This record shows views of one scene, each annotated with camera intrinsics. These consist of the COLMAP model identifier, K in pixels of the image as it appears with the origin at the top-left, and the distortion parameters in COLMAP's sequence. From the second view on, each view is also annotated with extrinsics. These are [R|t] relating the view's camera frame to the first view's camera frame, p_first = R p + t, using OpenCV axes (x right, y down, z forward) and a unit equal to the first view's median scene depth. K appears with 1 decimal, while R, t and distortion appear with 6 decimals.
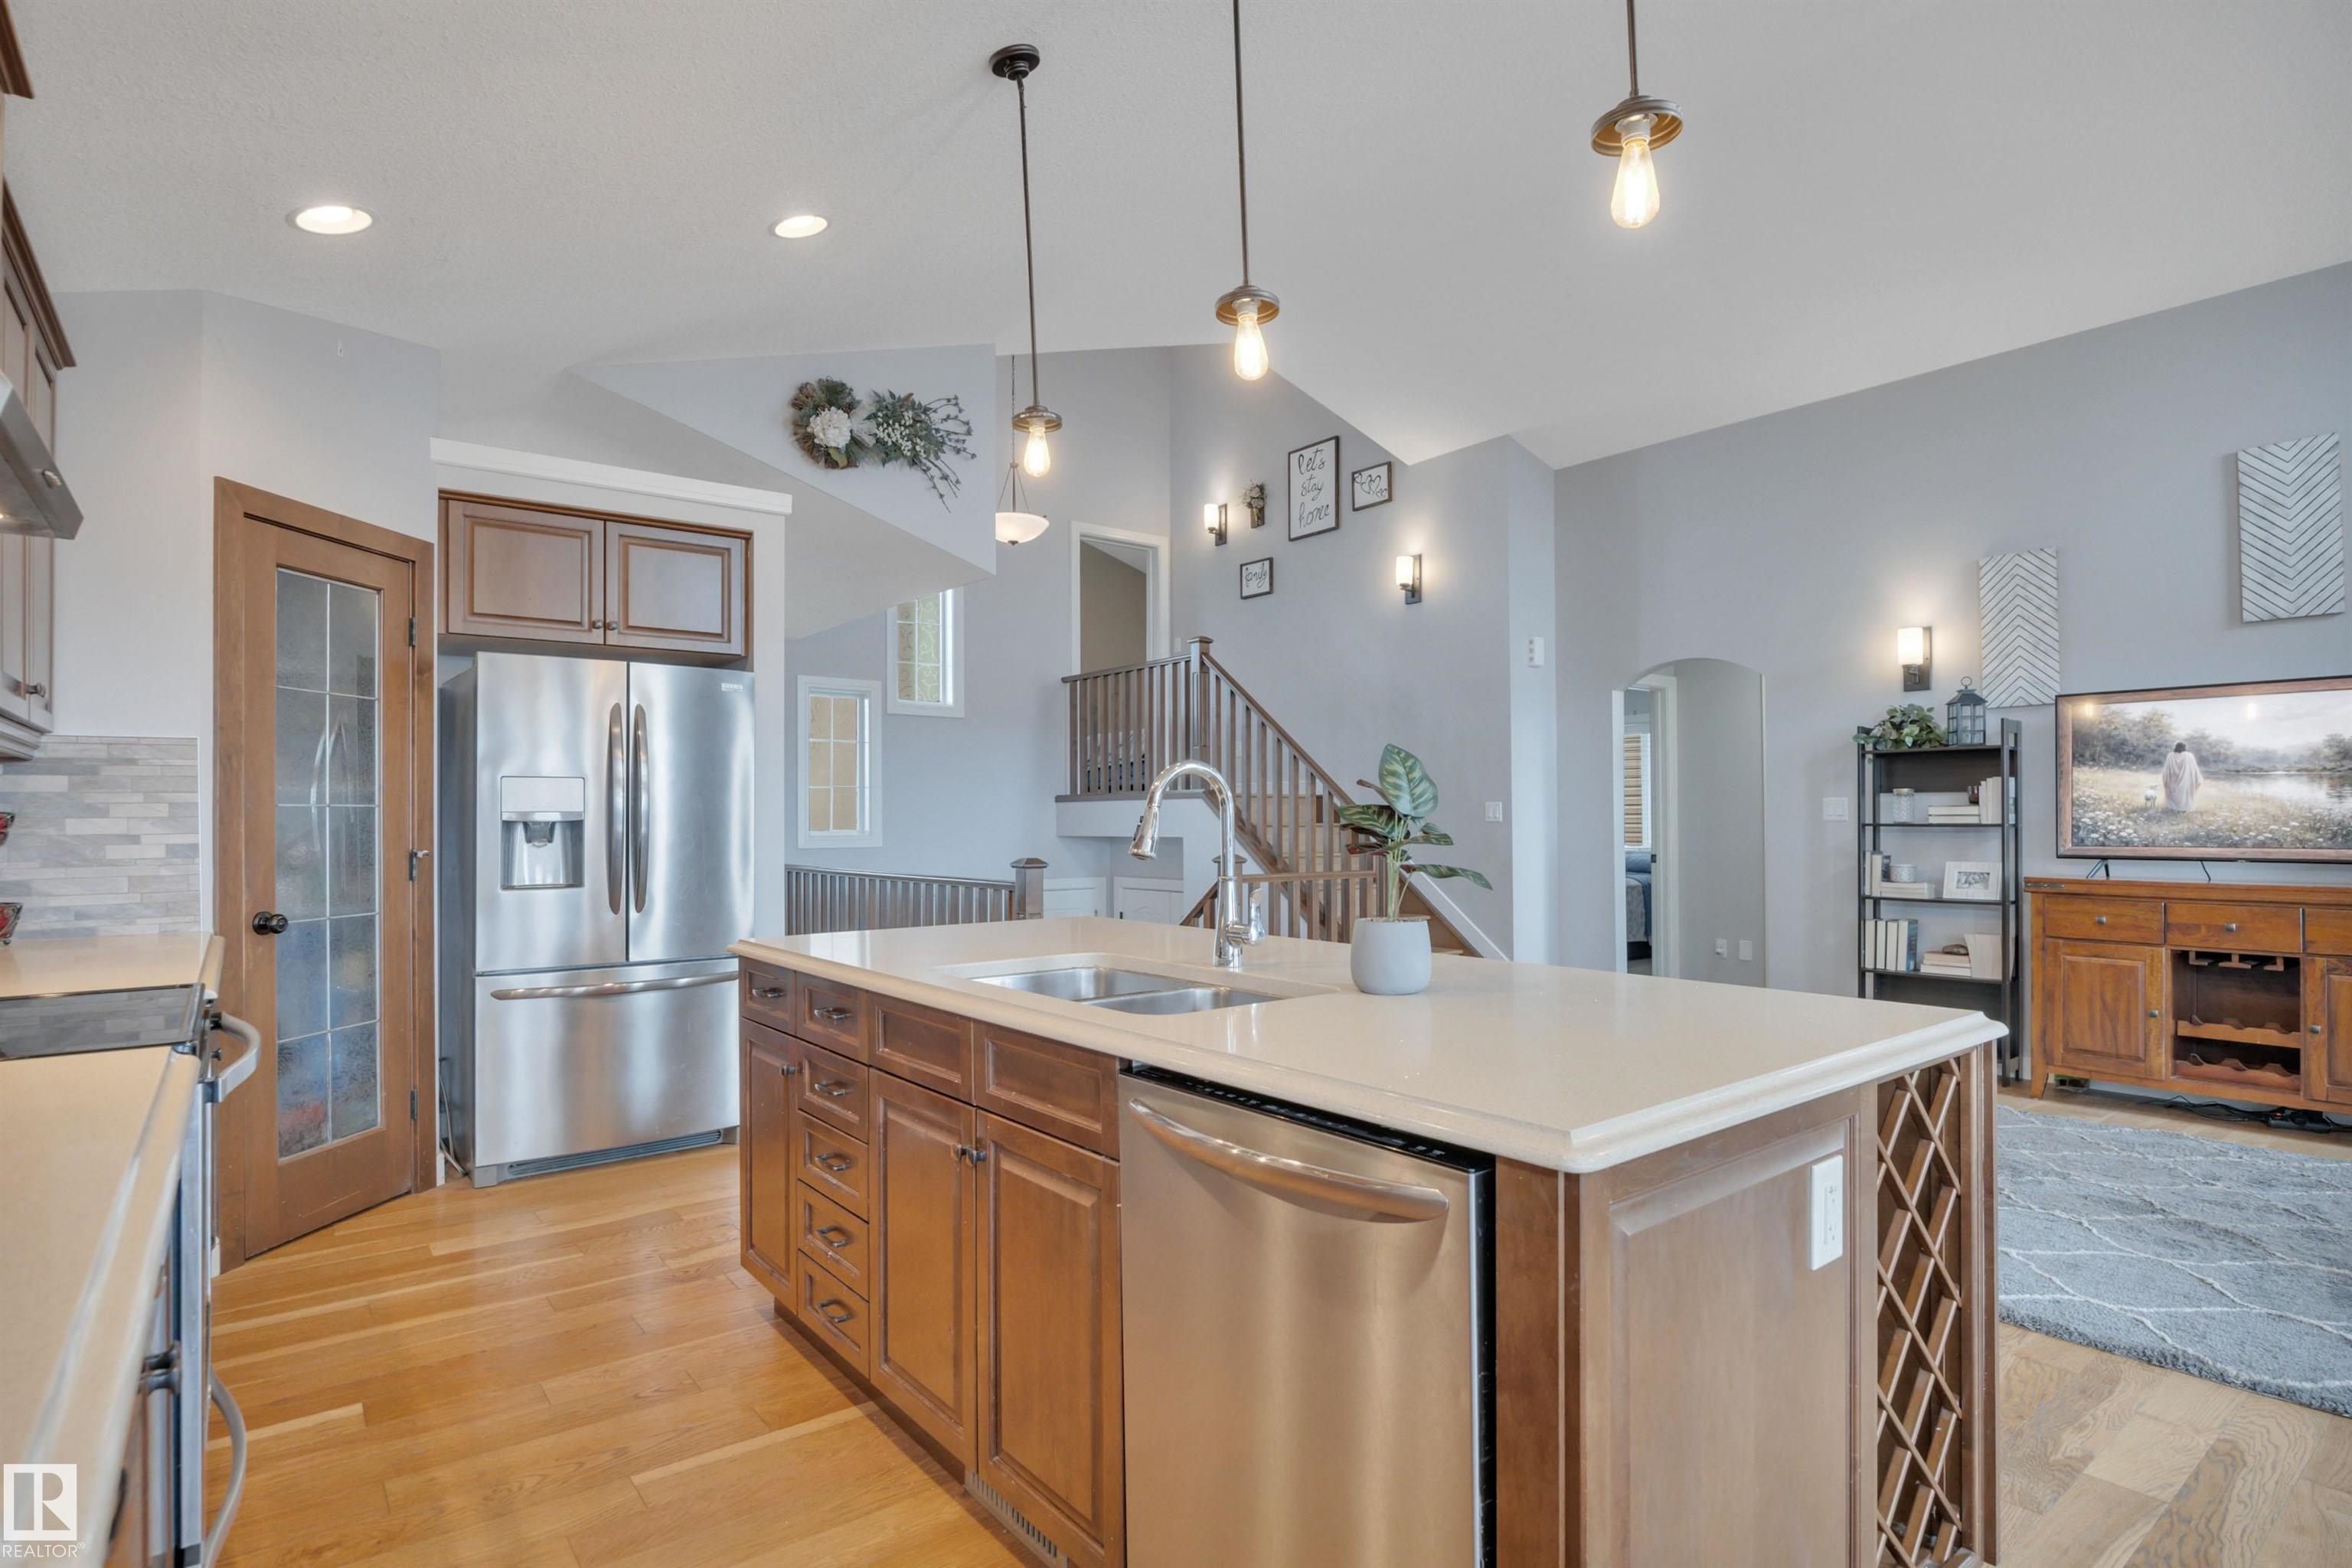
lens RADIAL K [[1193.3, 0, 1170.8], [0, 1193.3, 800.3], [0, 0, 1]] dist [-0.001859, -0.000149]
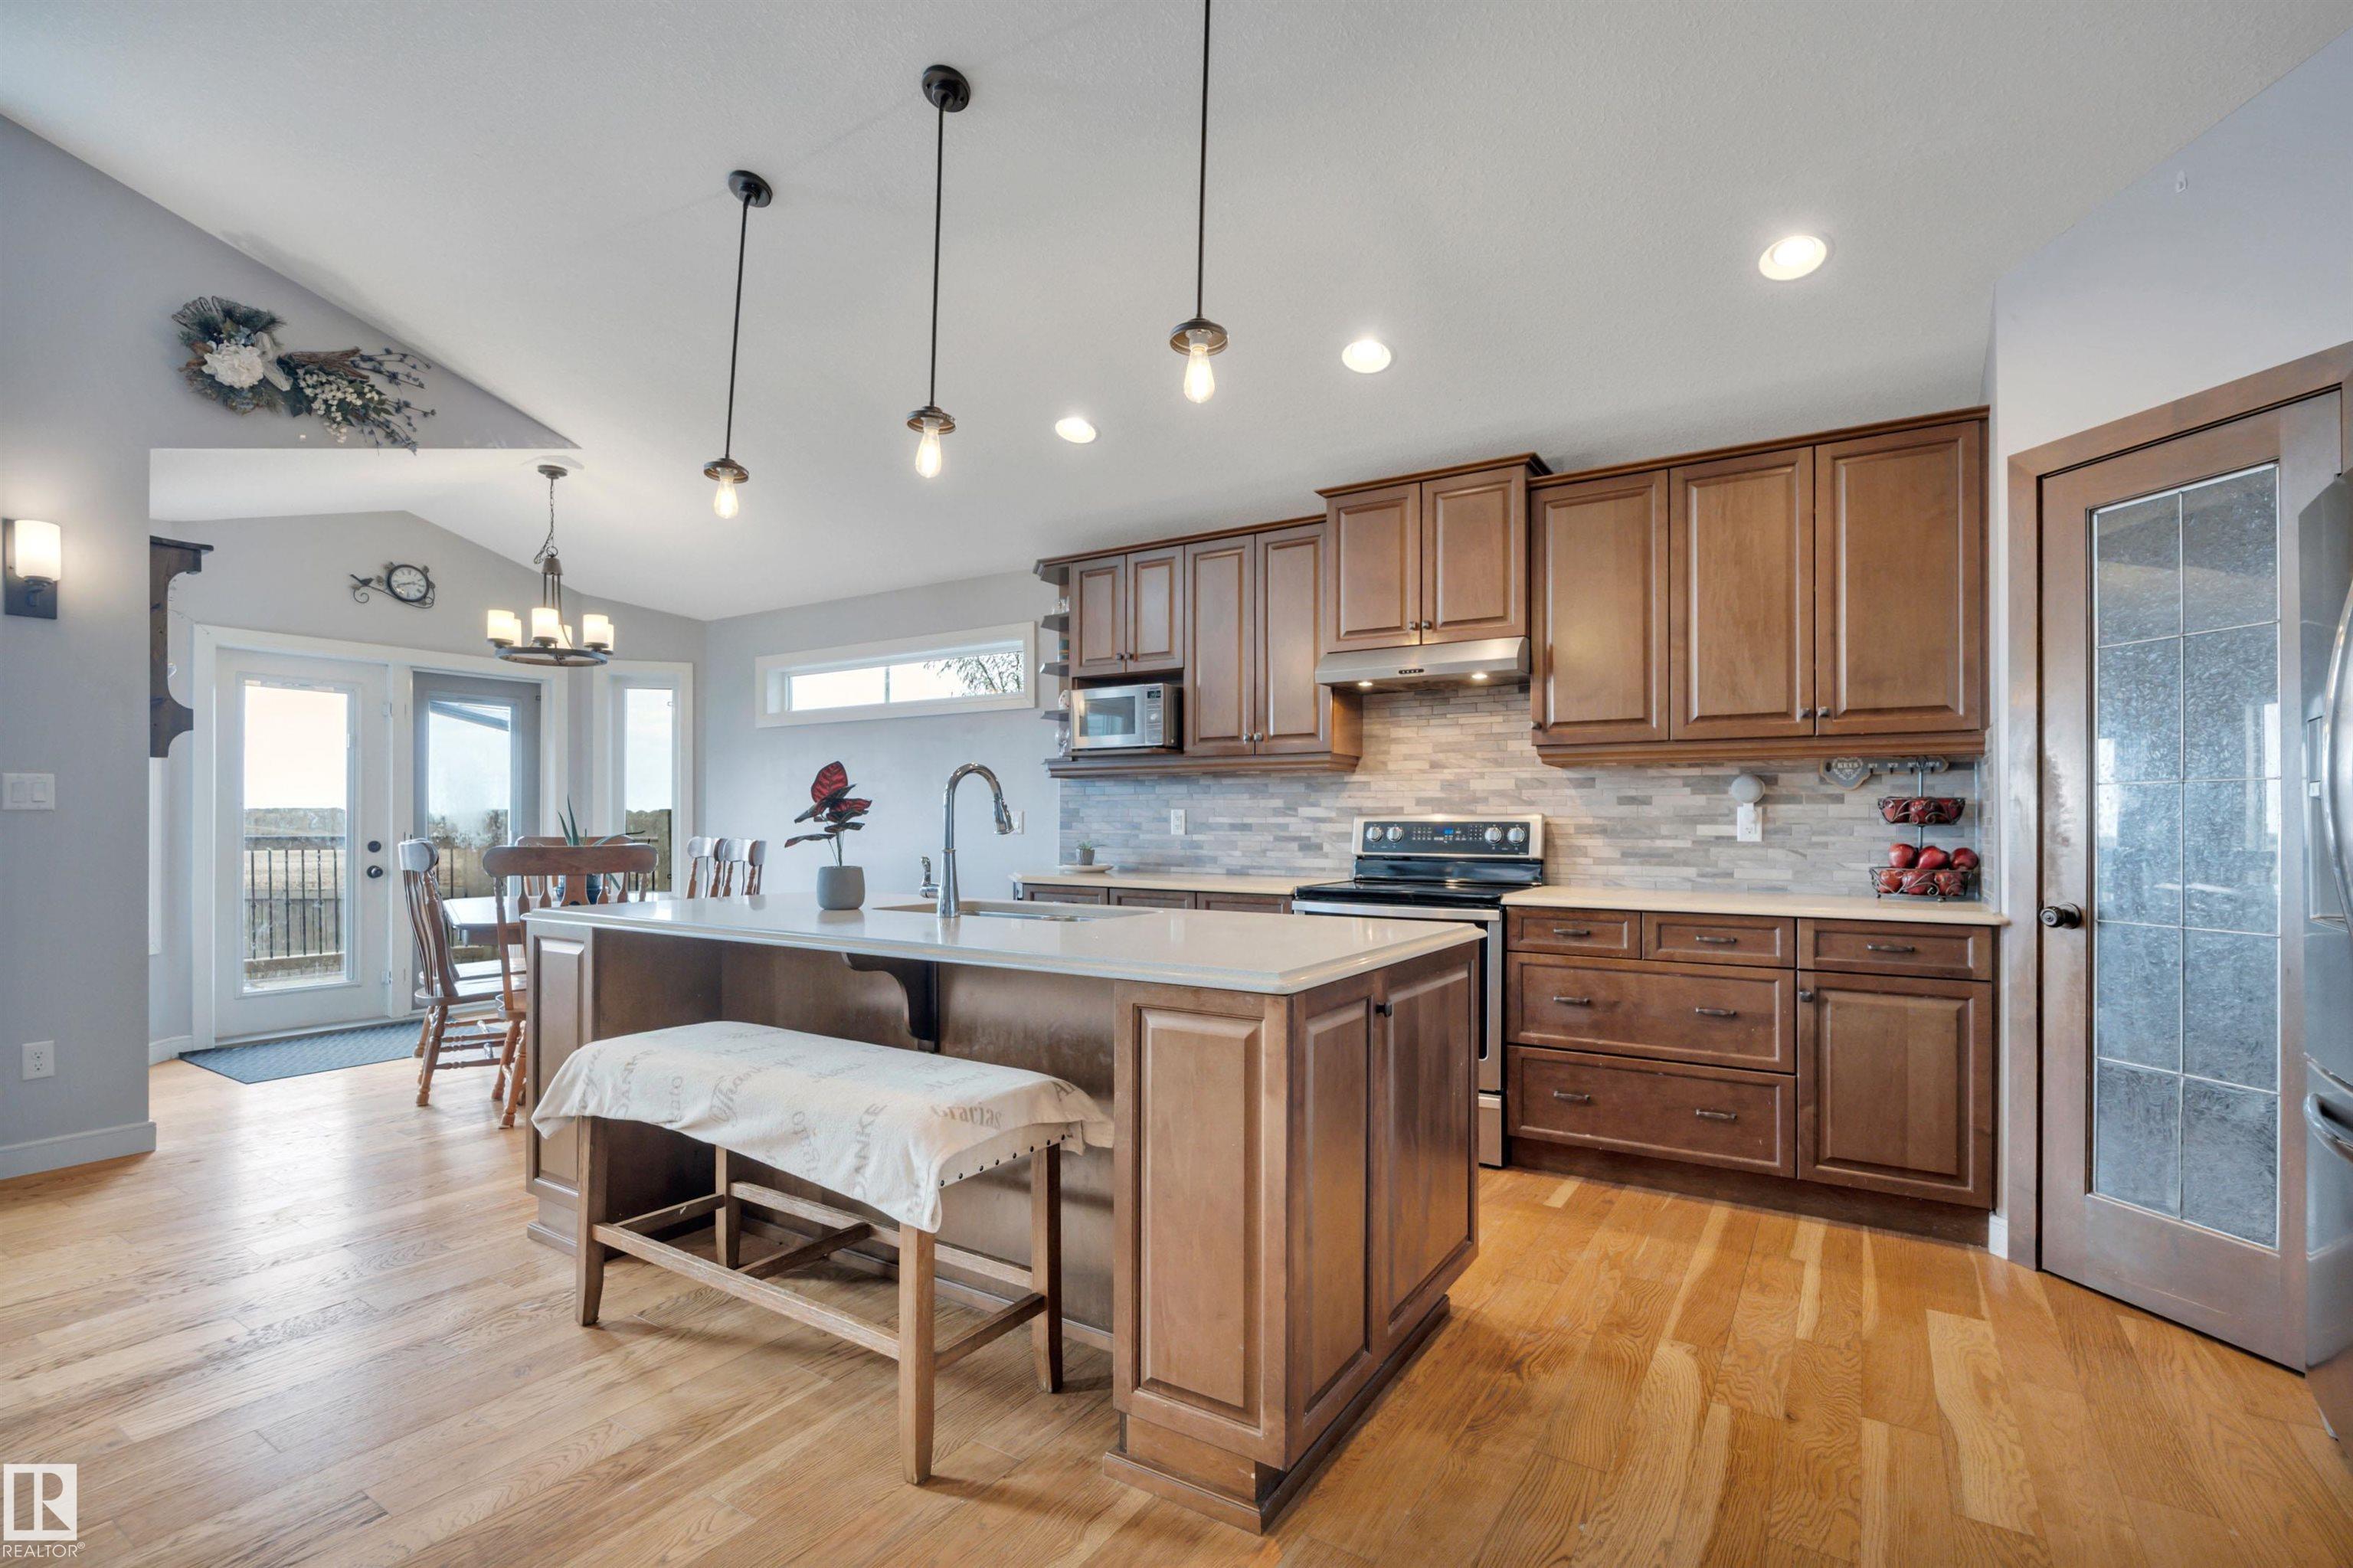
lens RADIAL K [[1069.8, 0, 1178.2], [0, 1069.8, 814.6], [0, 0, 1]] dist [-0.013735, -0.000003]
pose [[-0.942327, 0.002728, -0.334682, 0.116969], [0.009324, 0.999793, -0.018101, 0.028942], [0.334563, -0.020177, -0.942157, 1.274848]]
